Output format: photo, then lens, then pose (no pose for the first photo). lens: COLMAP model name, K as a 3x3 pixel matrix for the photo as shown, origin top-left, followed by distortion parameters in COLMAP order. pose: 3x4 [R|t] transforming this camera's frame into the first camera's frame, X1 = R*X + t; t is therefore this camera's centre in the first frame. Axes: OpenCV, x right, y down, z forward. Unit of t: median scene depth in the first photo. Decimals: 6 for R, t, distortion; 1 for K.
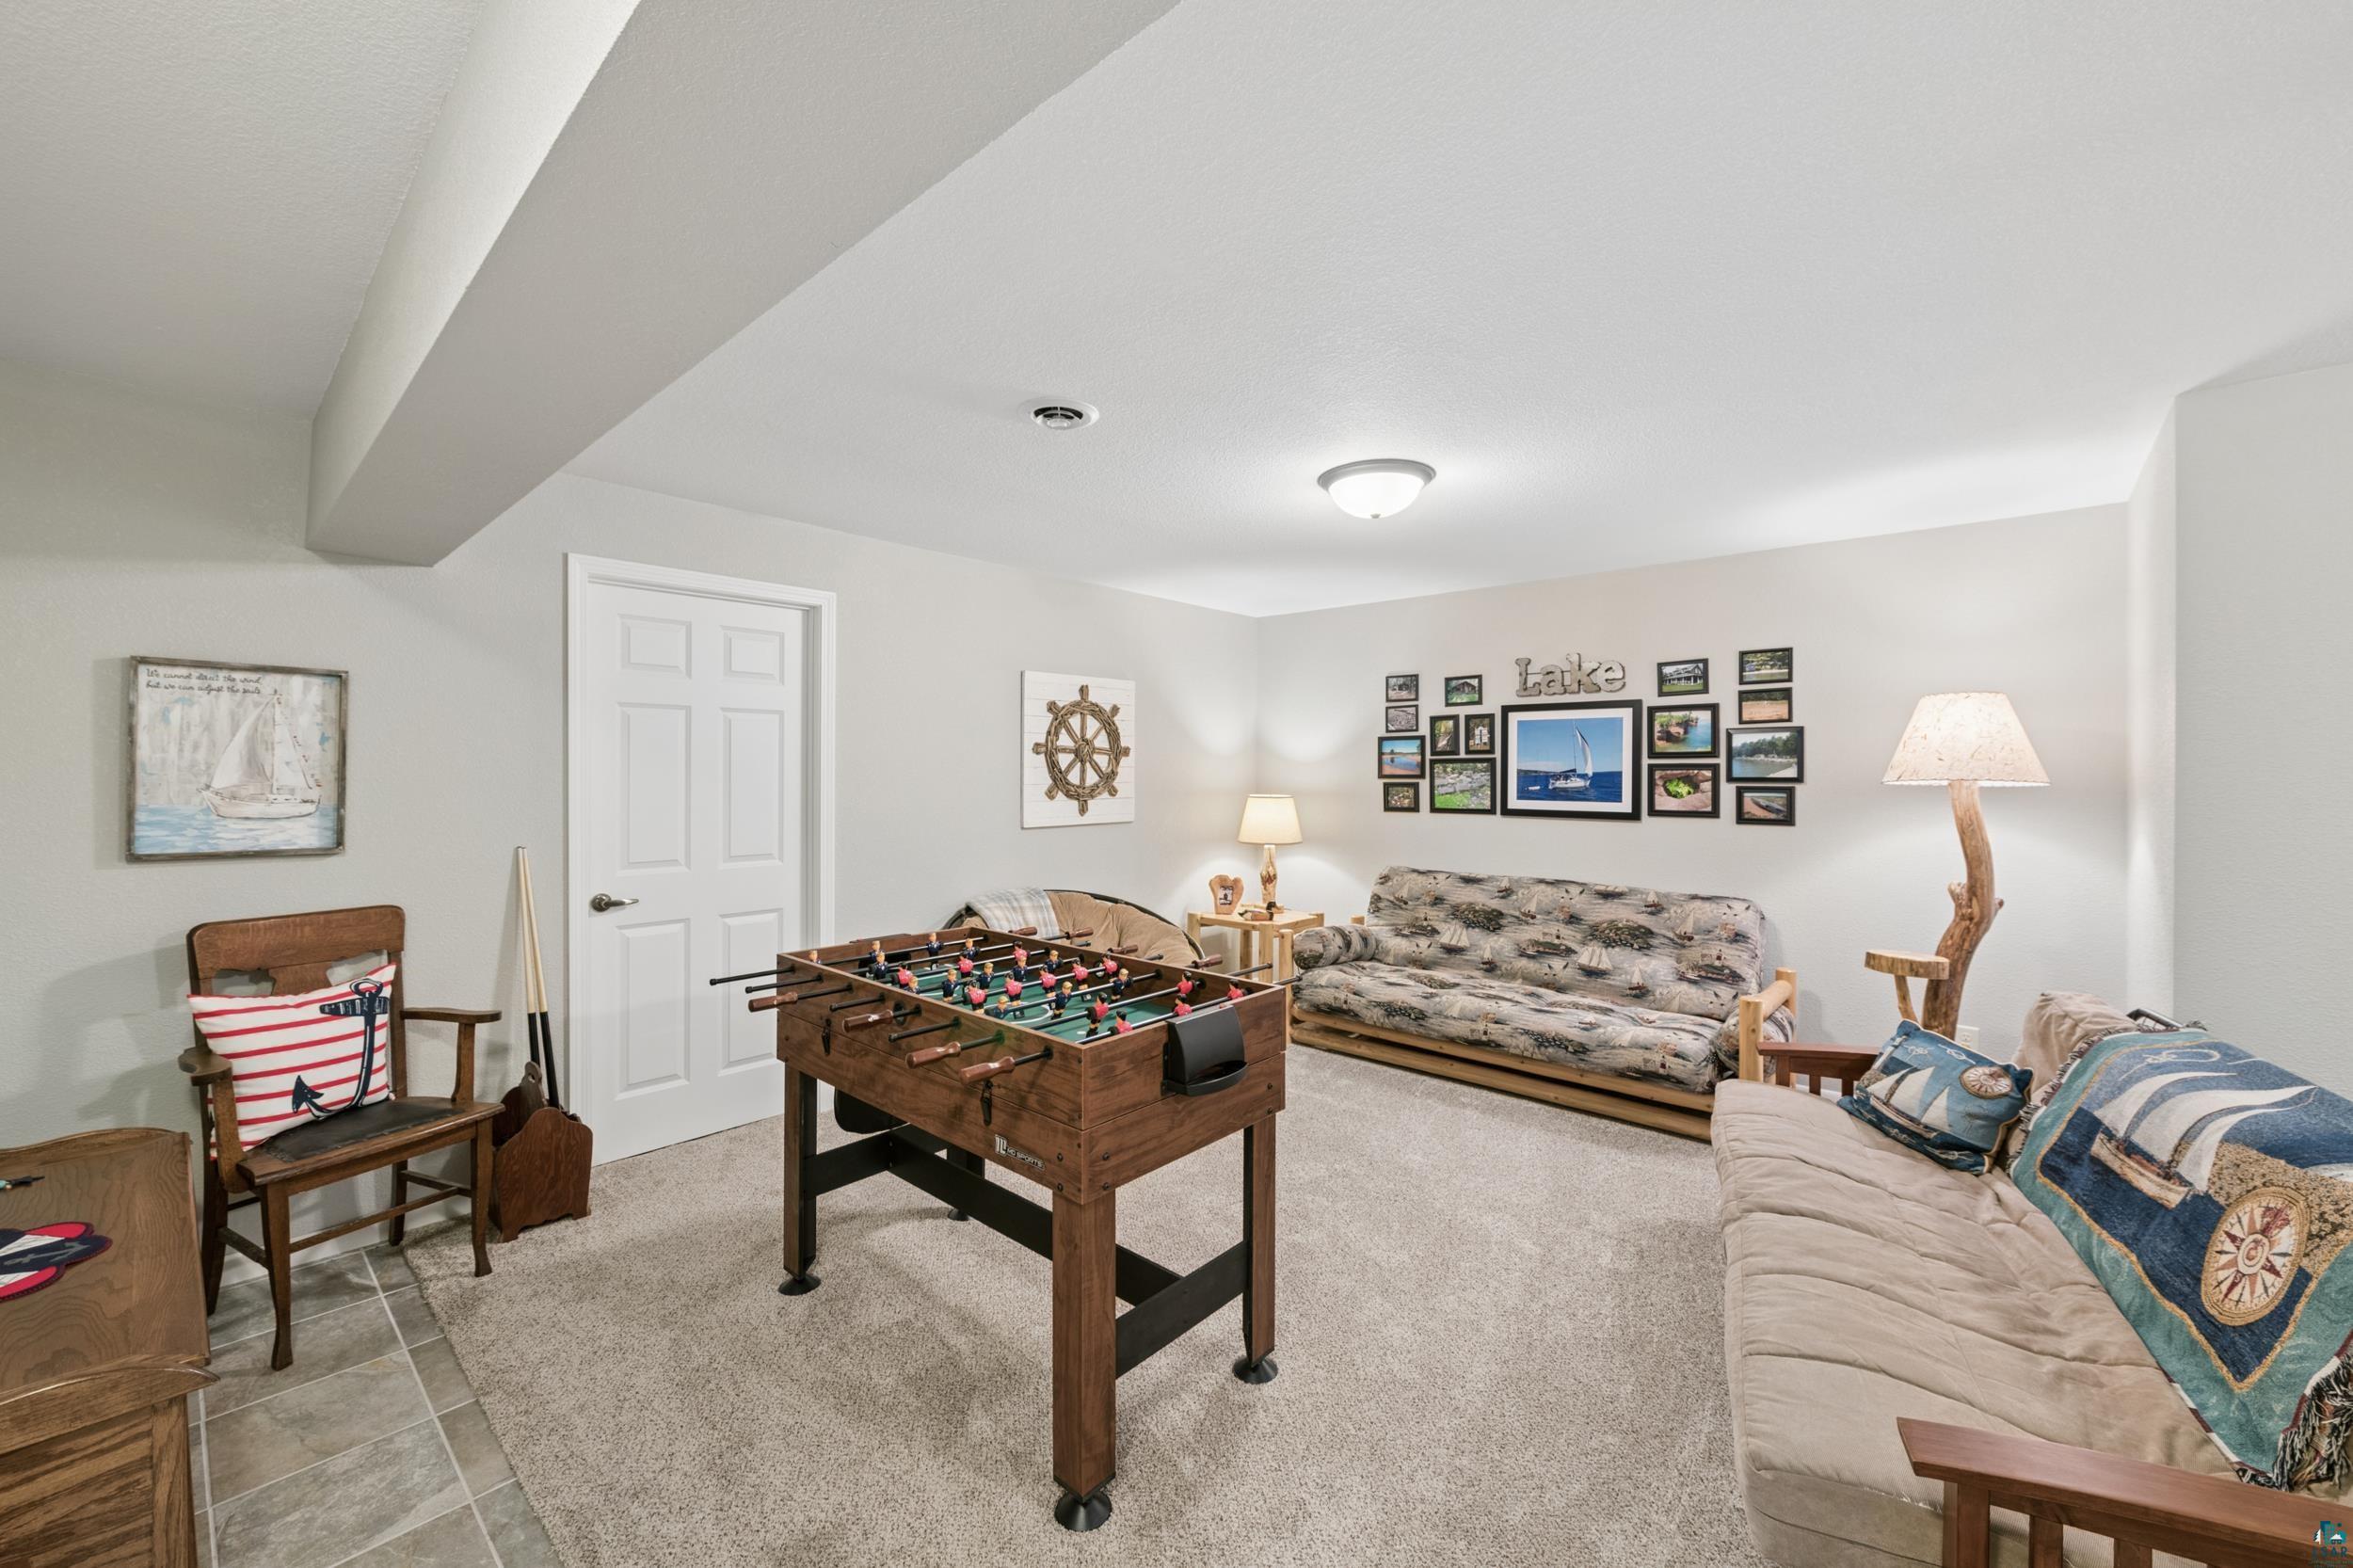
lens RADIAL K [[926.7, 0, 1175.7], [0, 926.7, 776.3], [0, 0, 1]] dist [-0.004710, -0.000267]
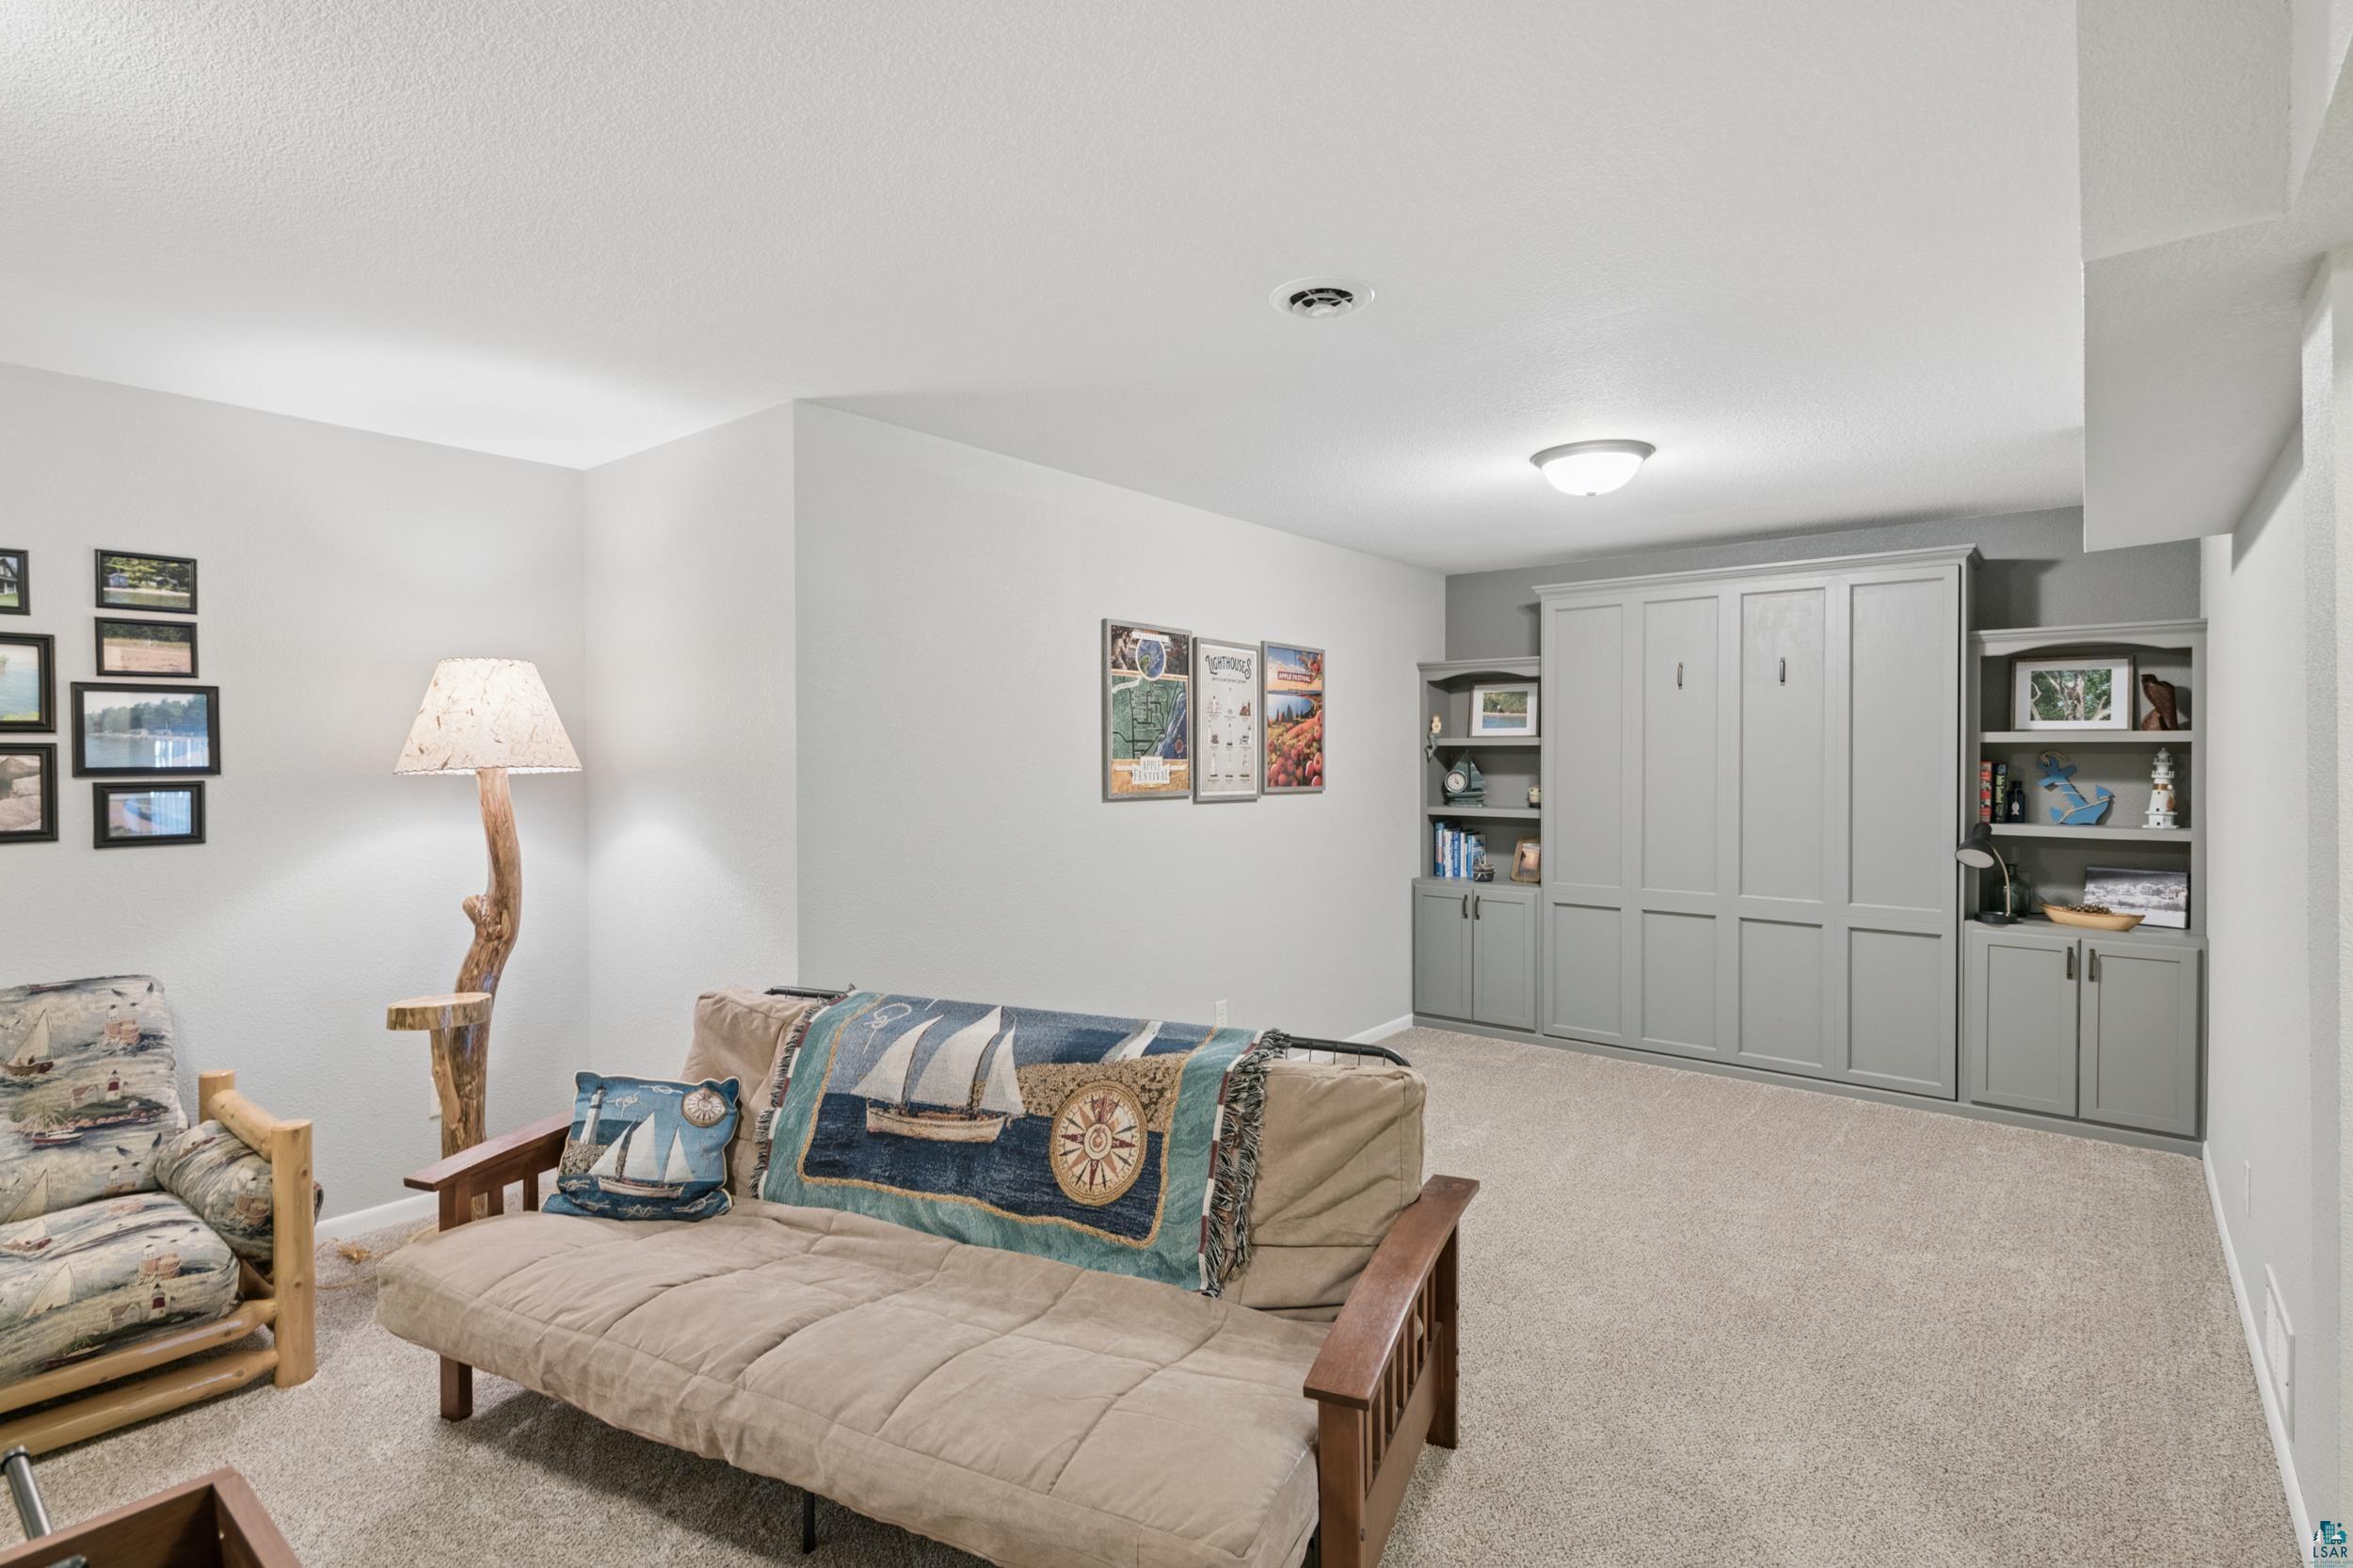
lens RADIAL K [[1148.5, 0, 1176.5], [0, 1148.5, 763.4], [0, 0, 1]] dist [-0.000853, -0.000915]
pose [[-0.061836, -0.010915, 0.998027, -0.229531], [0.008188, 0.999901, 0.011443, -0.006762], [-0.998053, 0.008879, -0.061741, 0.581658]]
